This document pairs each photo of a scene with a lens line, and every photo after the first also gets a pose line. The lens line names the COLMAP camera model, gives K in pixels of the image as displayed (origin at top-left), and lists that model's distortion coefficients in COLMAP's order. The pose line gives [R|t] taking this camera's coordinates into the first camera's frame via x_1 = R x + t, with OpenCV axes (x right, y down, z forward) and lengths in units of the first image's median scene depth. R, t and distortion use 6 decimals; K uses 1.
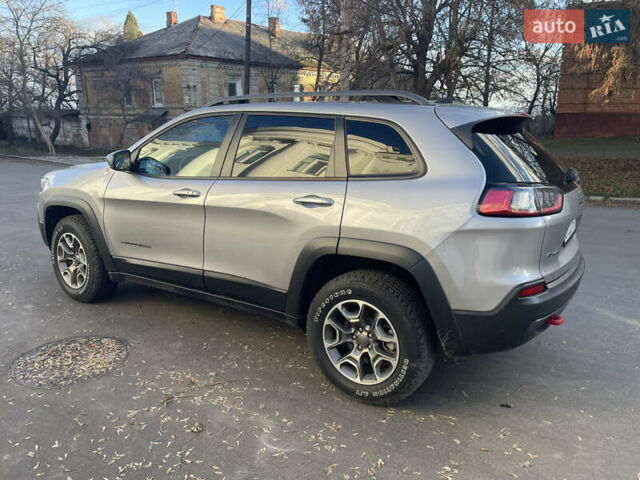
lens RADIAL K [[473.9, 0, 320.0], [0, 473.9, 240.0], [0, 0, 1]] dist [0.100648, -0.118659]
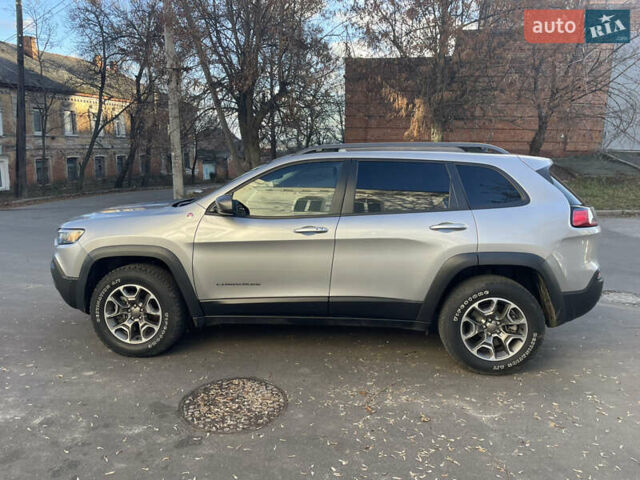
lens RADIAL K [[473.9, 0, 320.0], [0, 473.9, 240.0], [0, 0, 1]] dist [0.100648, -0.118659]
pose [[0.888184, -0.084748, 0.451604, -0.774850], [0.111392, 0.993239, -0.032688, -0.036588], [-0.445780, 0.079339, 0.891619, -0.001050]]
